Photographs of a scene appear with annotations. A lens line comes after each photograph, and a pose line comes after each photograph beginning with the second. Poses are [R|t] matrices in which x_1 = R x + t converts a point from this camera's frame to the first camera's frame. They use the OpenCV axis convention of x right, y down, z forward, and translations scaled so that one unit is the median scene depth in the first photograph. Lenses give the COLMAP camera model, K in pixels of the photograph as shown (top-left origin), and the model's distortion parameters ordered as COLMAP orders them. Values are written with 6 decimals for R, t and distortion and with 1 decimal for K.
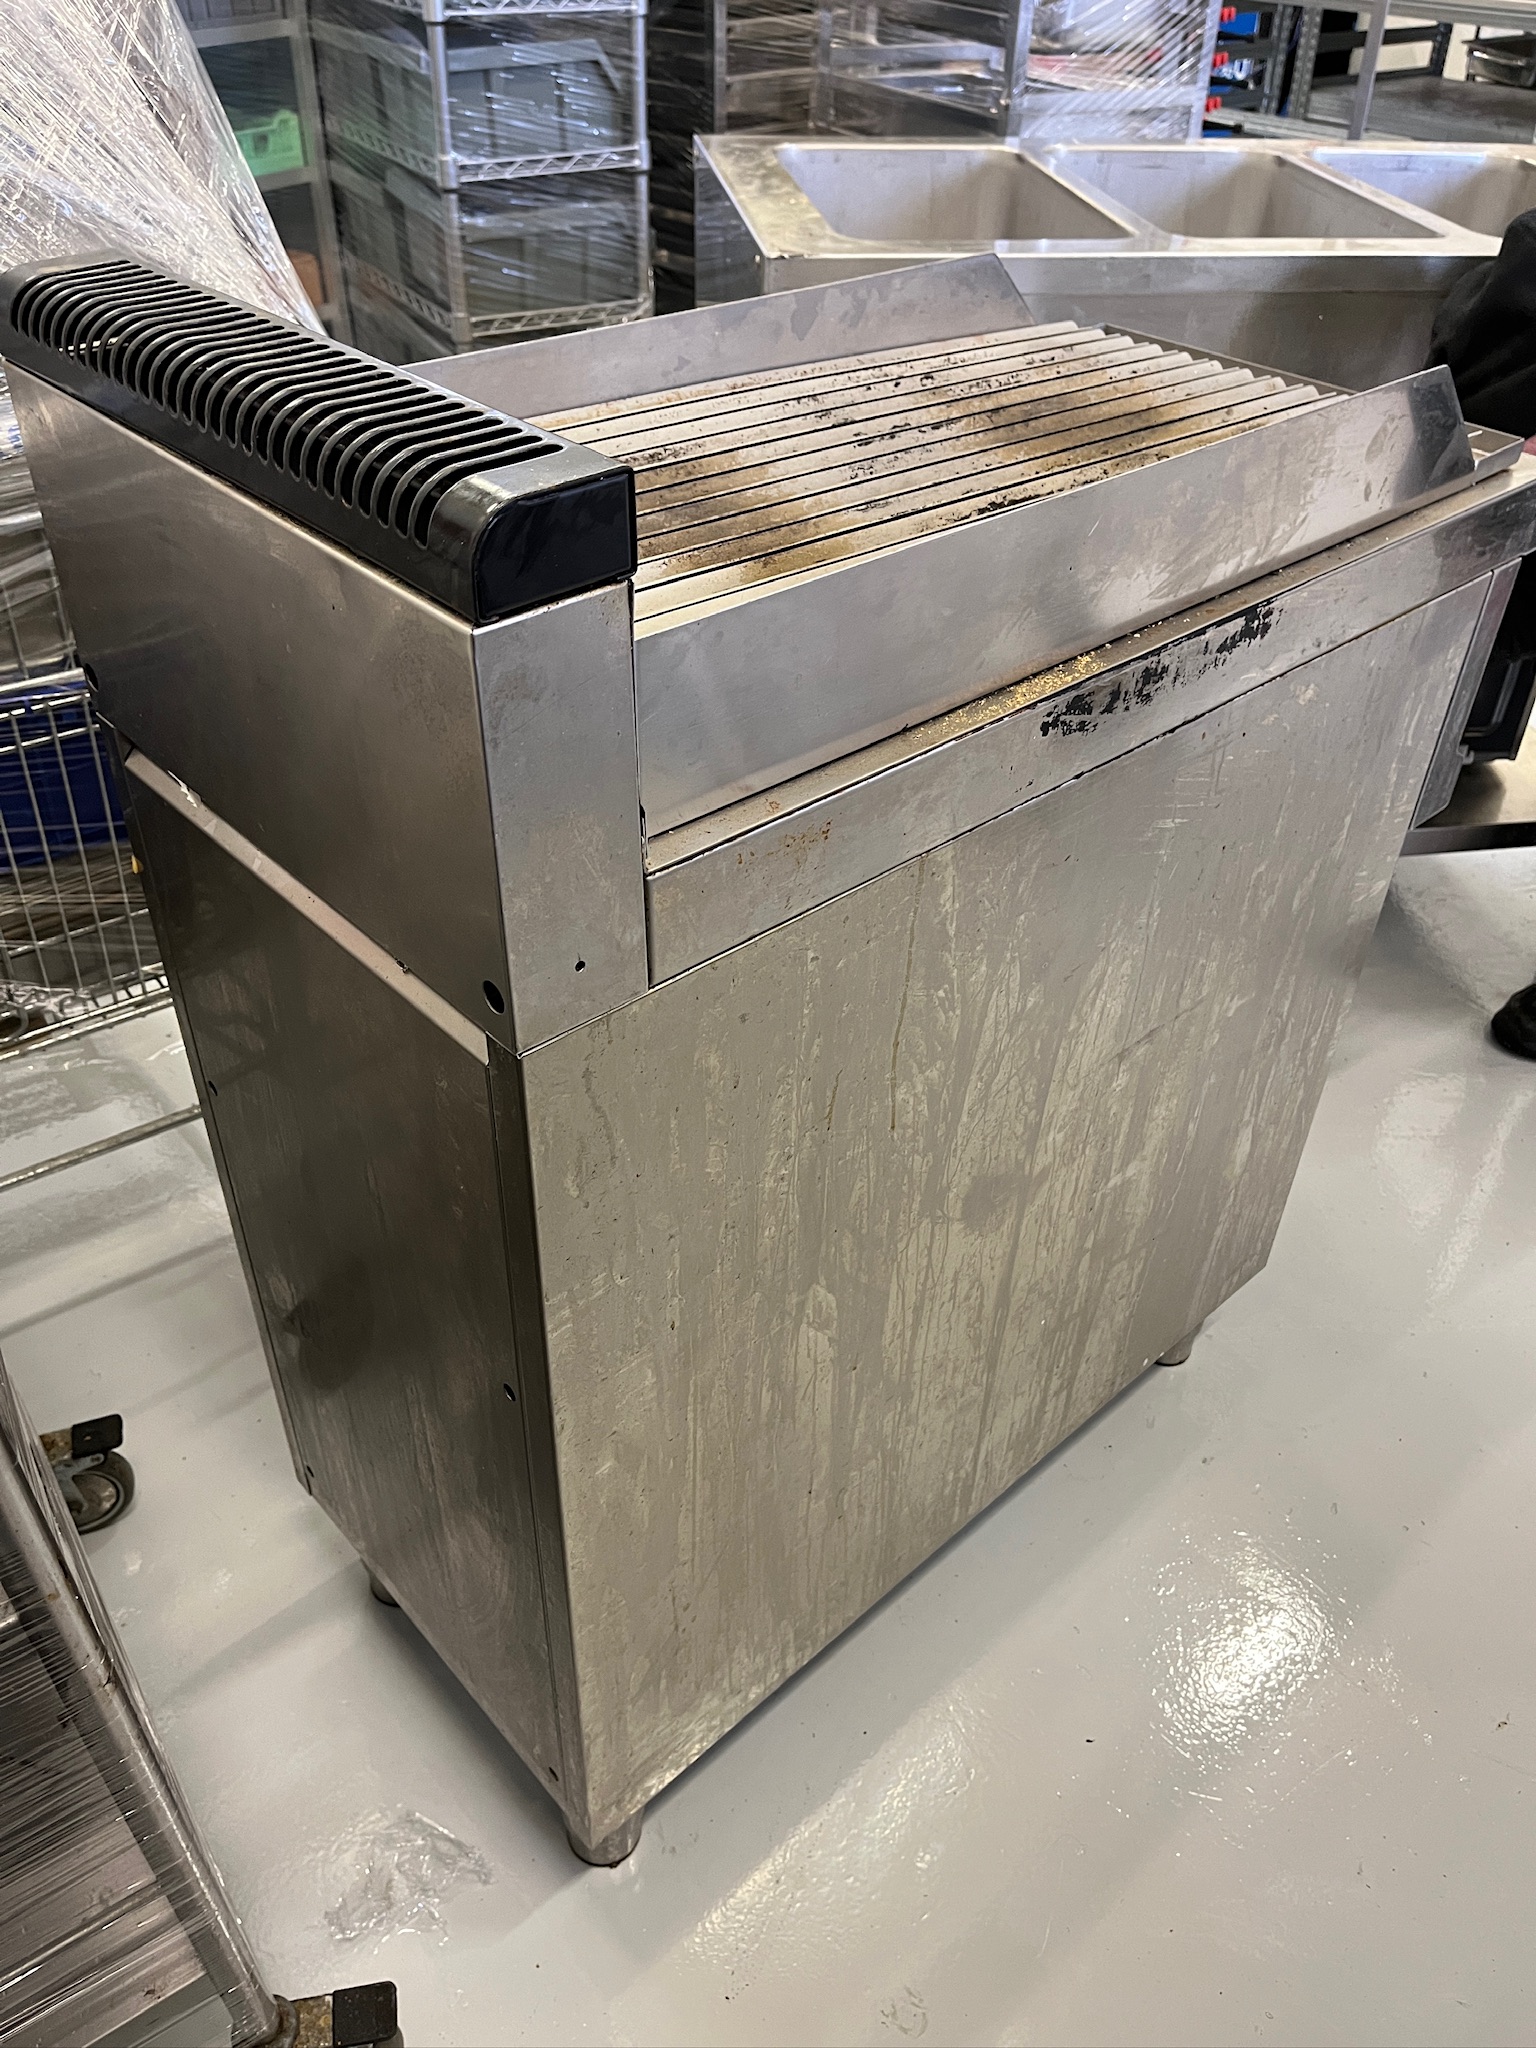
lens RADIAL K [[1563.1, 0, 768.0], [0, 1563.1, 1024.0], [0, 0, 1]] dist [-0.034960, -0.012830]
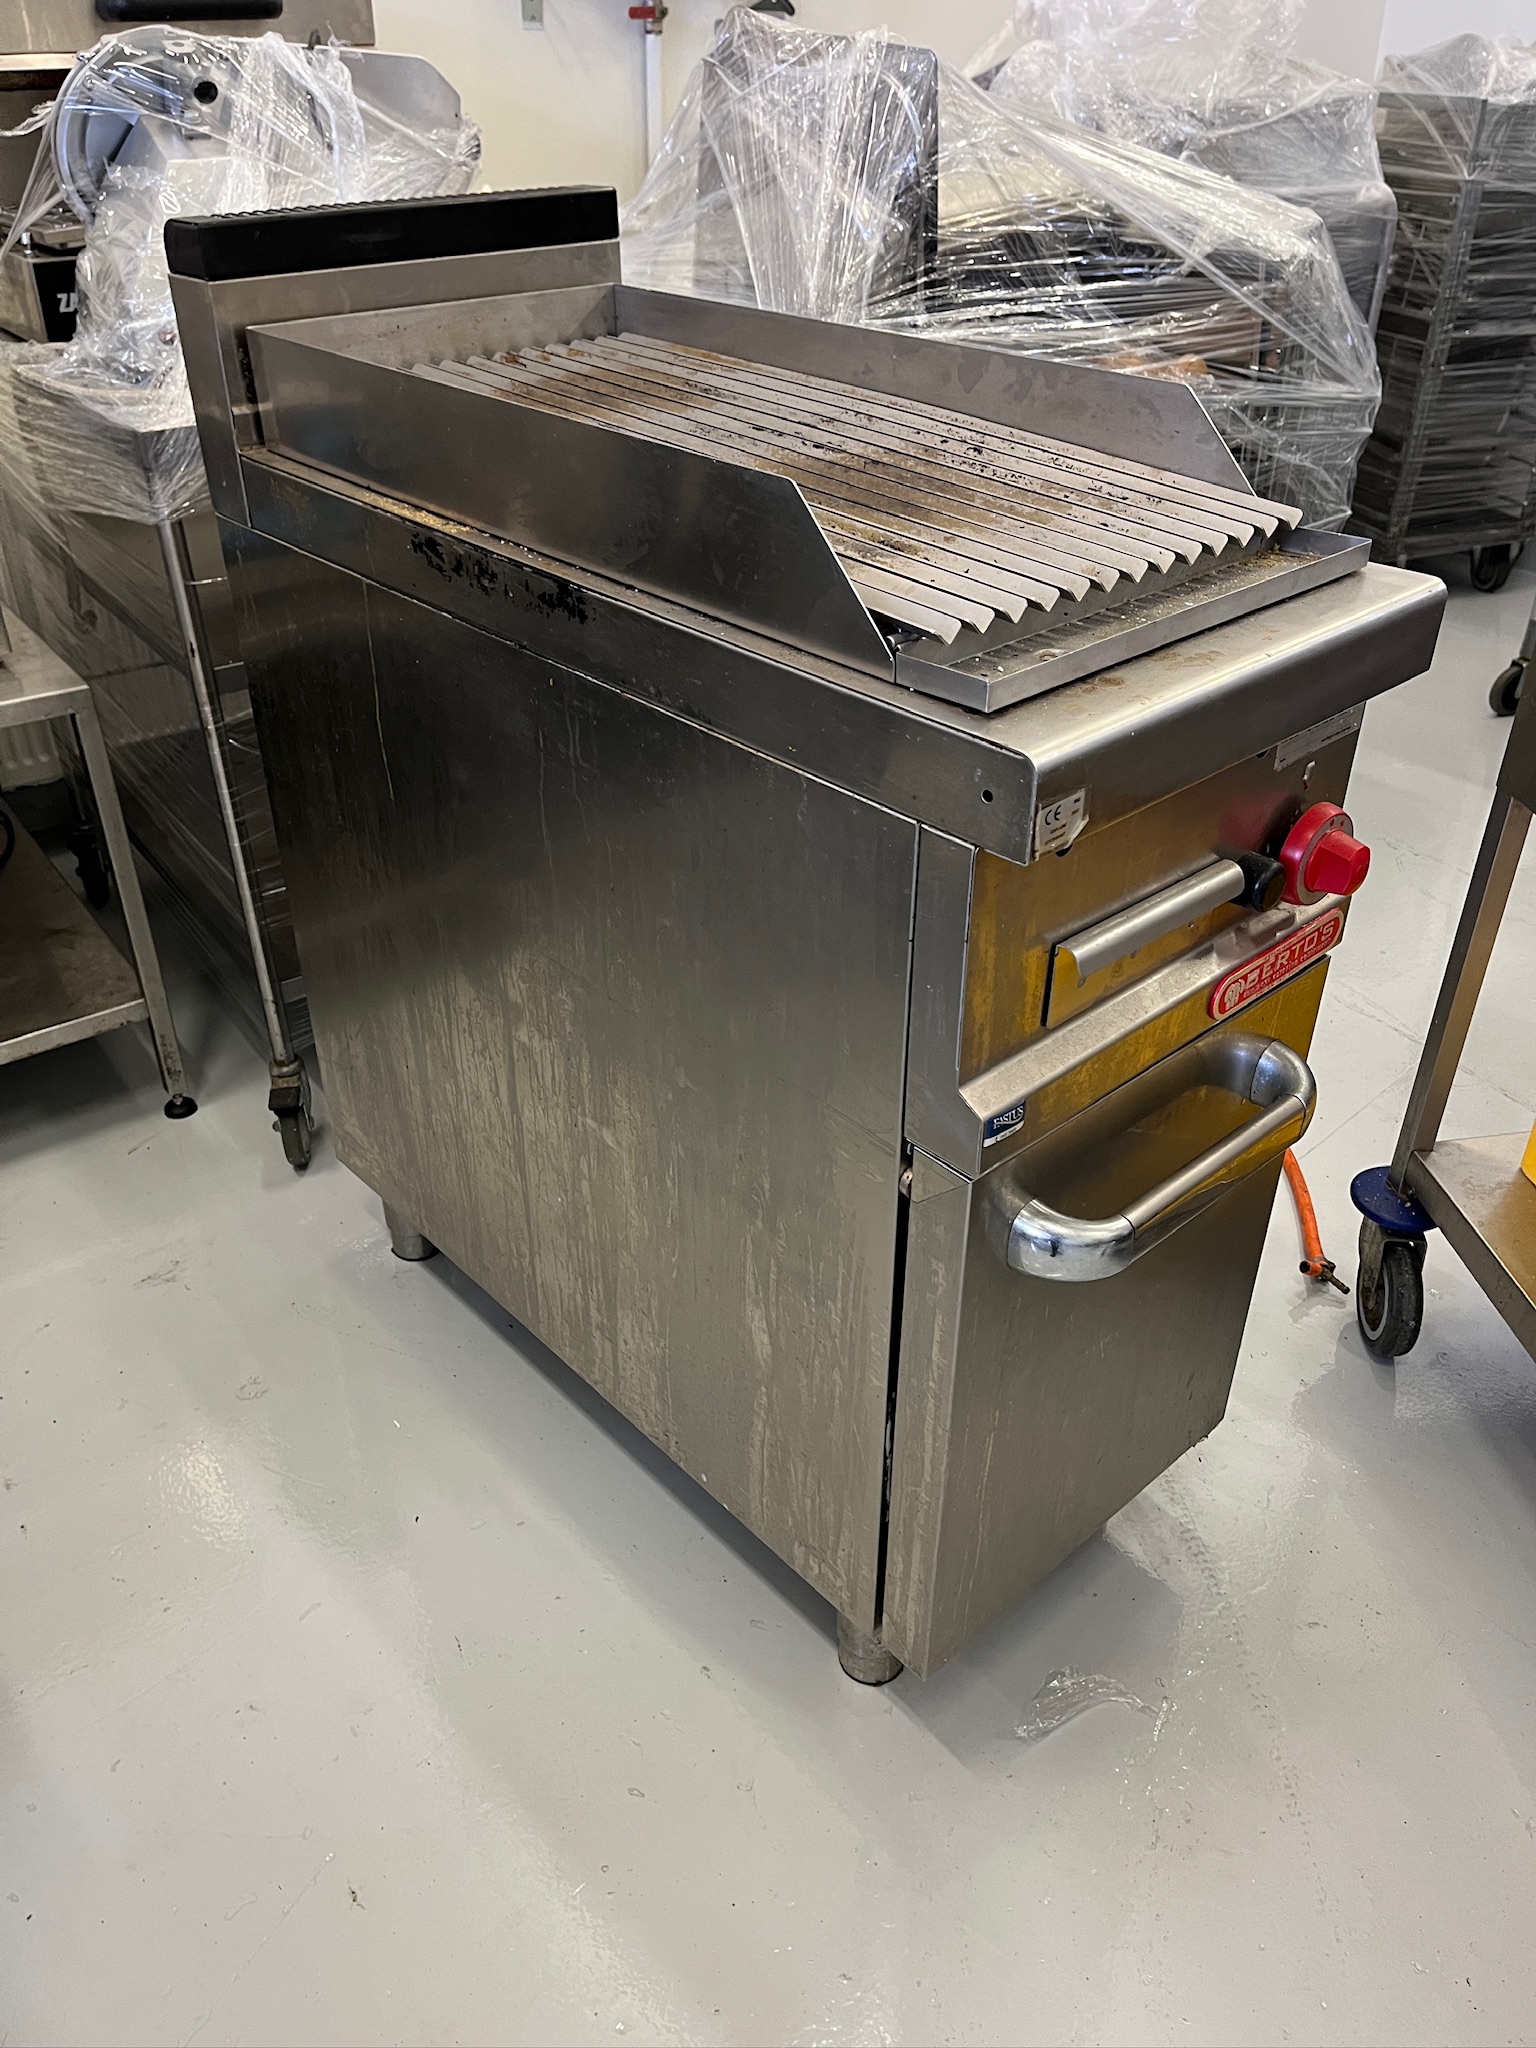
lens RADIAL K [[1563.1, 0, 768.0], [0, 1563.1, 1024.0], [0, 0, 1]] dist [-0.034960, -0.012830]
pose [[0.001069, 0.525913, -0.850538, 1.494684], [-0.620735, 0.667188, 0.411762, -0.633661], [0.784020, 0.527518, 0.327165, 0.952613]]
